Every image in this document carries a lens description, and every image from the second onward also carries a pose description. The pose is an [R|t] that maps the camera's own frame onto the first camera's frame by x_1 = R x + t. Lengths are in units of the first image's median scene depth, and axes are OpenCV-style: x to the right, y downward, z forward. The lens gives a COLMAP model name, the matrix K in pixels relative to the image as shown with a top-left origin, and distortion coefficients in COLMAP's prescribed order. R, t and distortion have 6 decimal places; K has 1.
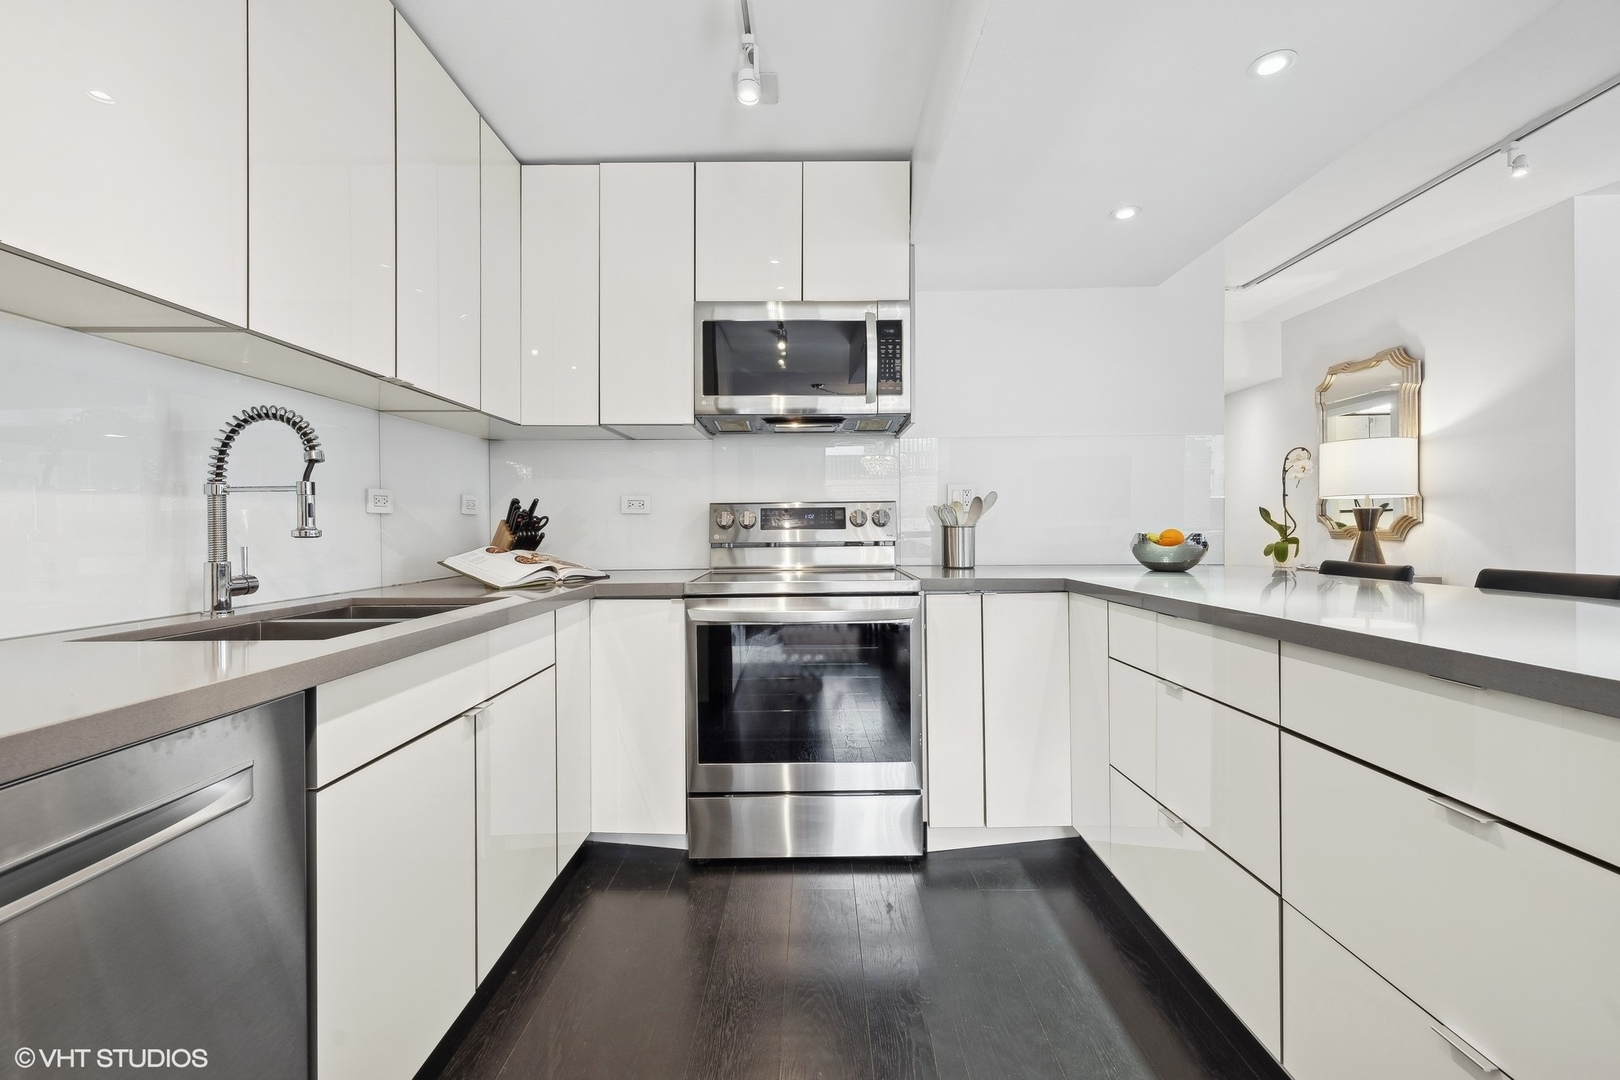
lens RADIAL K [[655.5, 0, 810.0], [0, 655.5, 540.0], [0, 0, 1]] dist [0.000216, 0.000027]
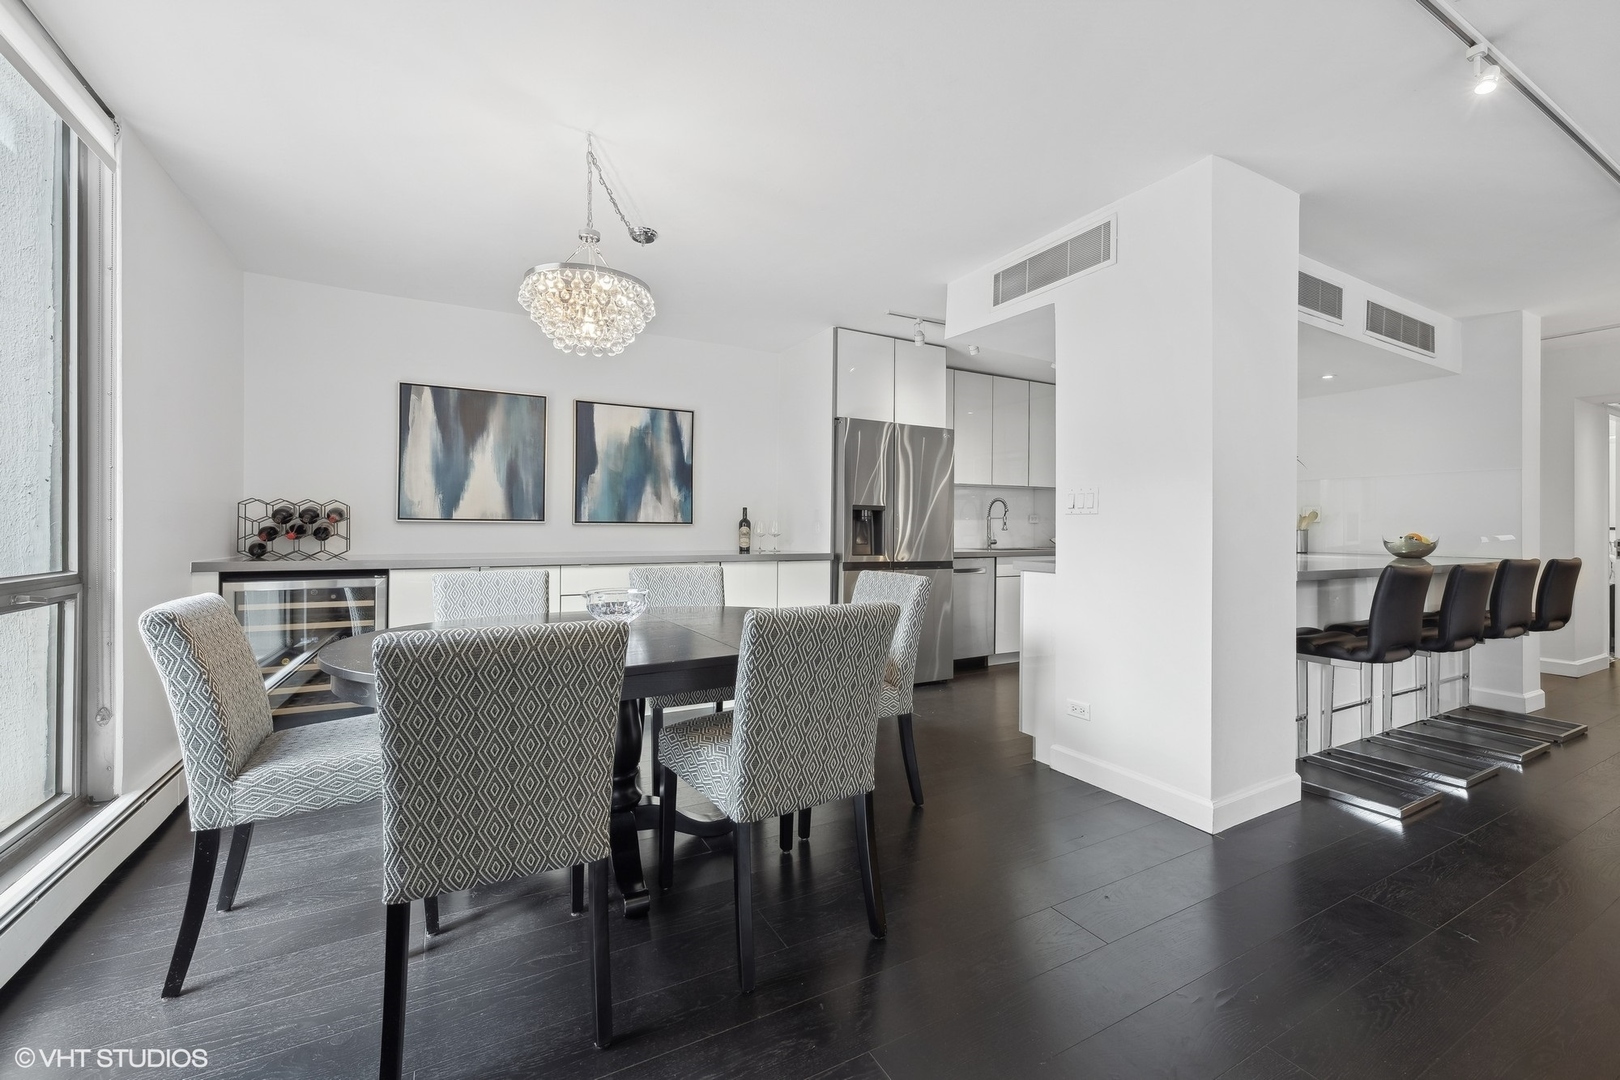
lens RADIAL K [[655.5, 0, 810.0], [0, 655.5, 540.0], [0, 0, 1]] dist [0.000216, 0.000027]
pose [[0.482245, 0.018966, -0.875831, 2.047735], [-0.012360, 0.999813, 0.014845, 0.011111], [0.875949, 0.003666, 0.482389, -1.864990]]
